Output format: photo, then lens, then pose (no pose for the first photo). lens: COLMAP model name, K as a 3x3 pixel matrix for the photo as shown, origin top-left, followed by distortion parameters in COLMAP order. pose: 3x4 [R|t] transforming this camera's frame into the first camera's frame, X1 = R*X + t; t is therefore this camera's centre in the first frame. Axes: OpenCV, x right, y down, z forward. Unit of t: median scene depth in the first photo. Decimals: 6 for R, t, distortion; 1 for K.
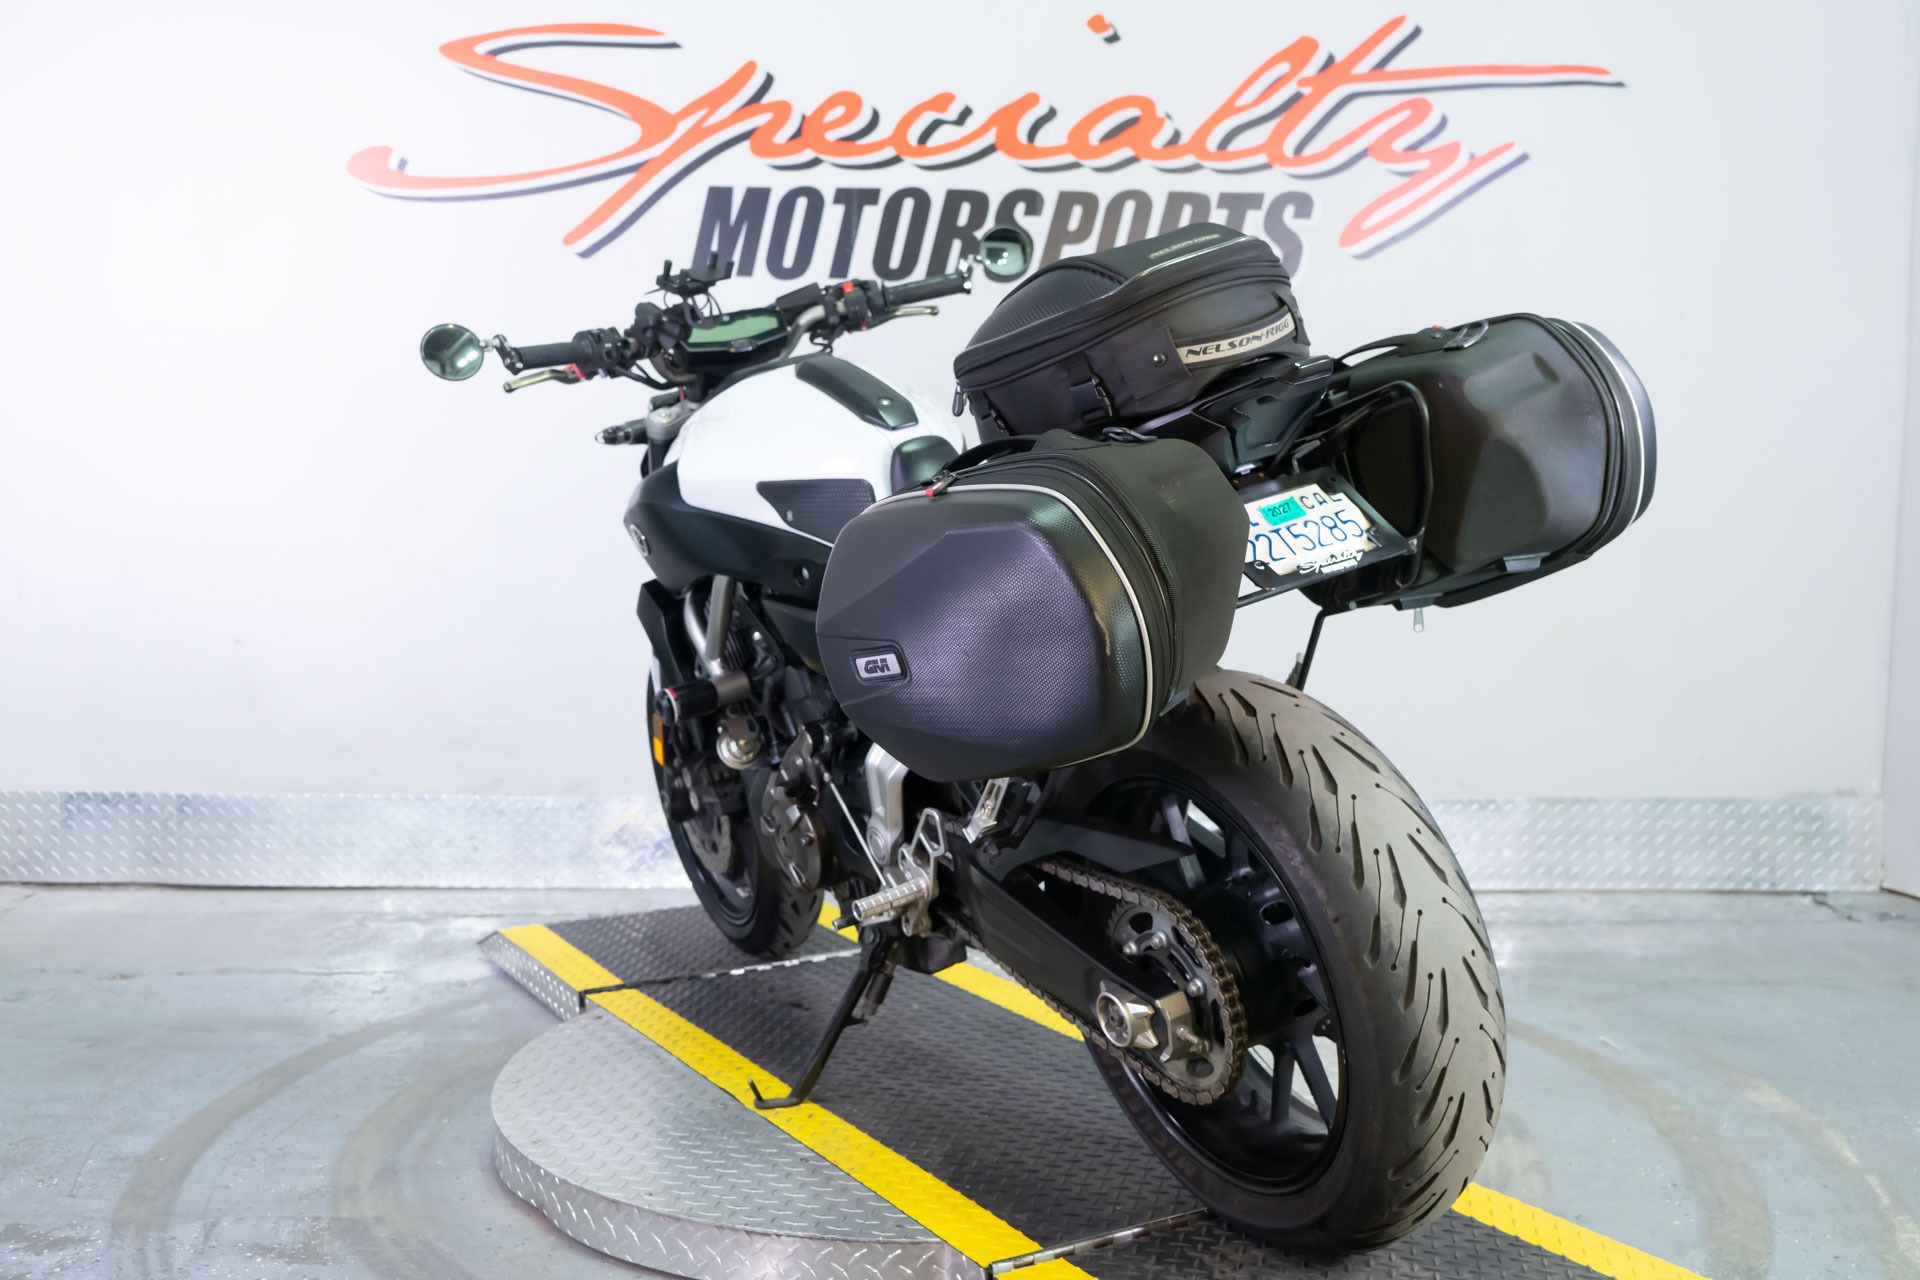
lens RADIAL K [[1872.1, 0, 965.7], [0, 1872.1, 629.6], [0, 0, 1]] dist [0.007990, 0.000000]
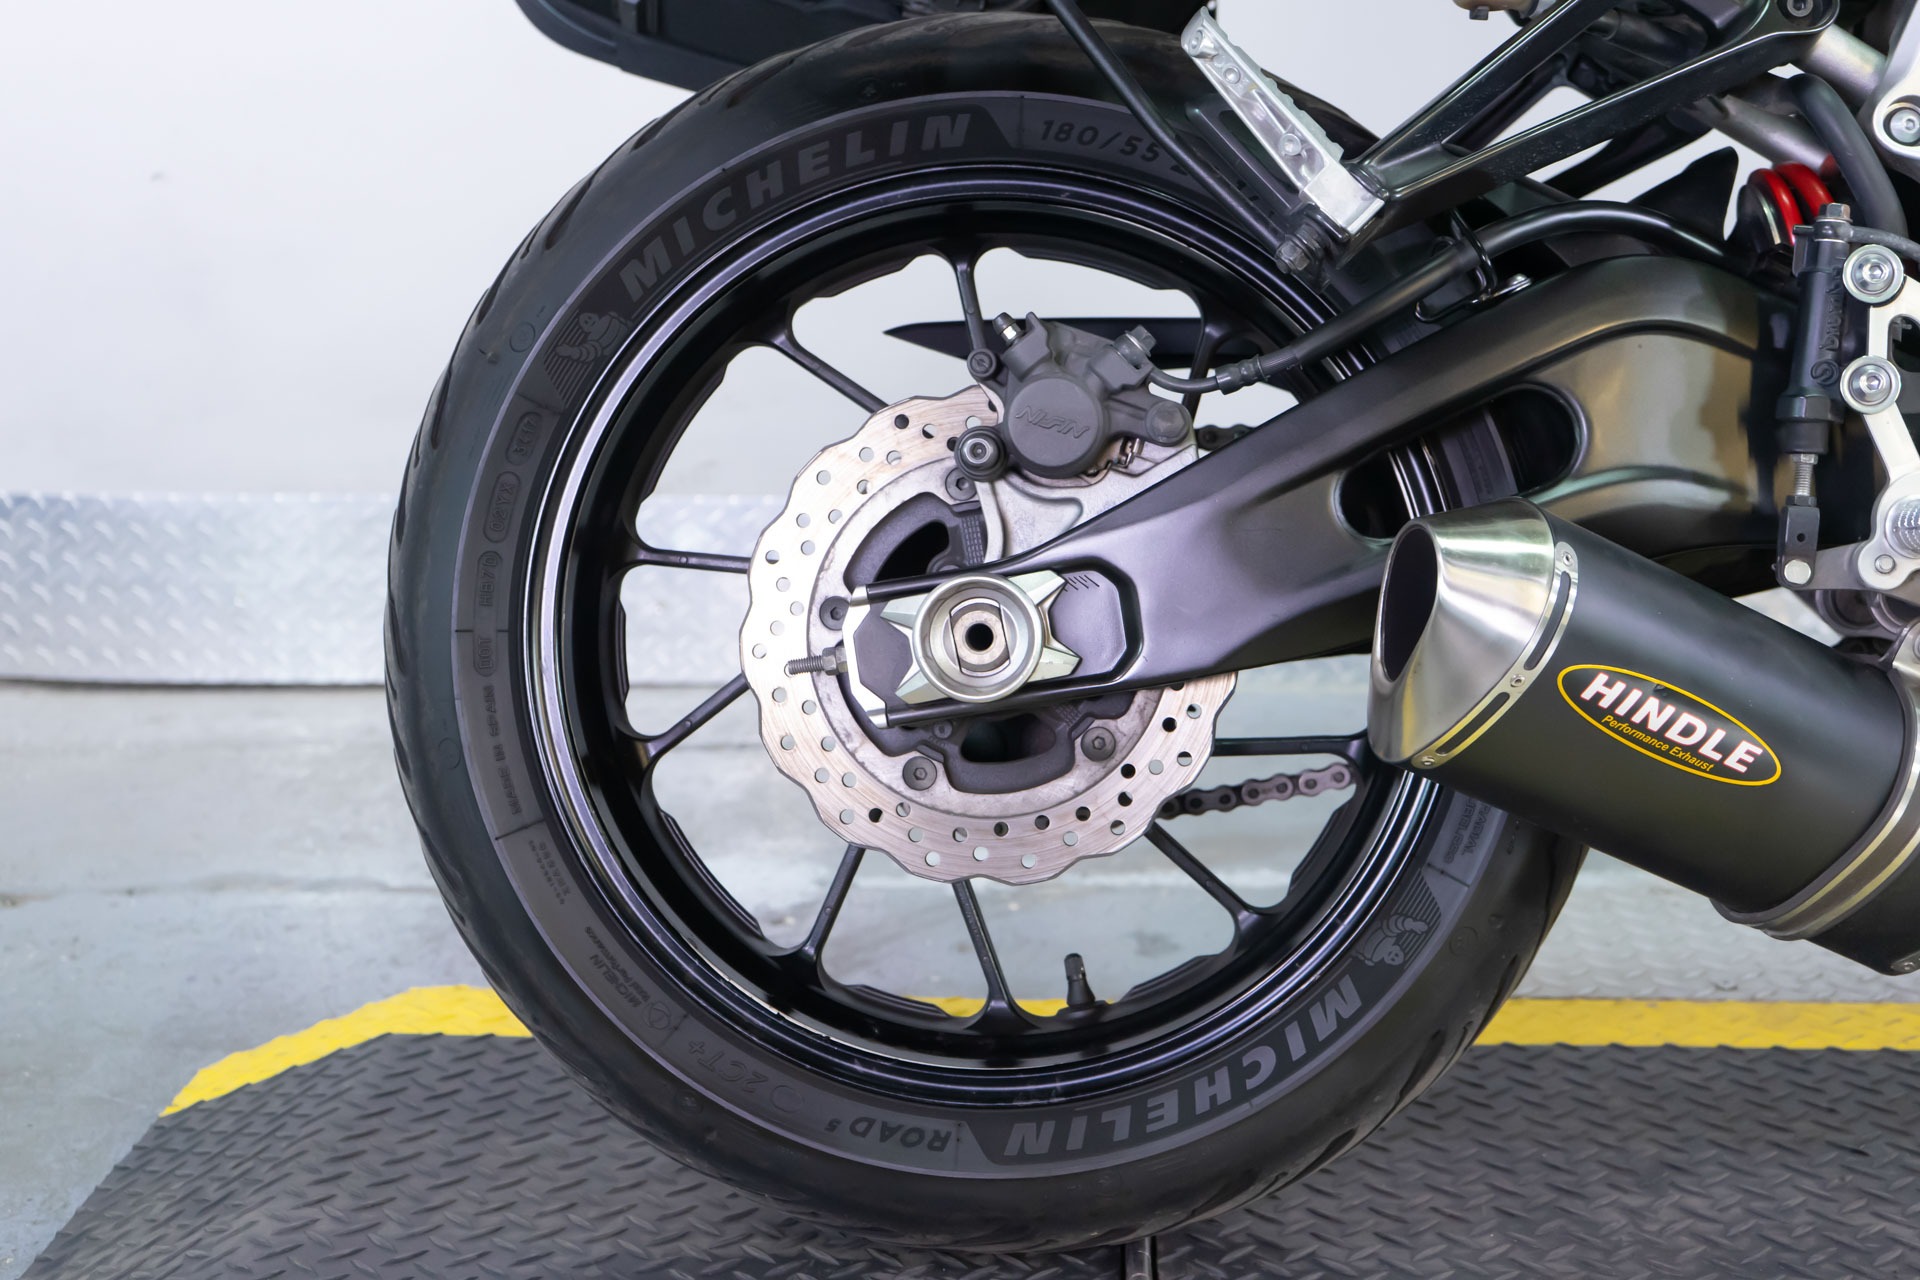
lens RADIAL K [[2851.5, 0, 886.0], [0, 2851.5, 663.8], [0, 0, 1]] dist [0.080304, 0.000000]
pose [[0.999064, 0.006623, -0.042752, -0.175611], [-0.000592, 0.990214, 0.139555, 0.027771], [0.043257, -0.139399, 0.989291, 0.273656]]
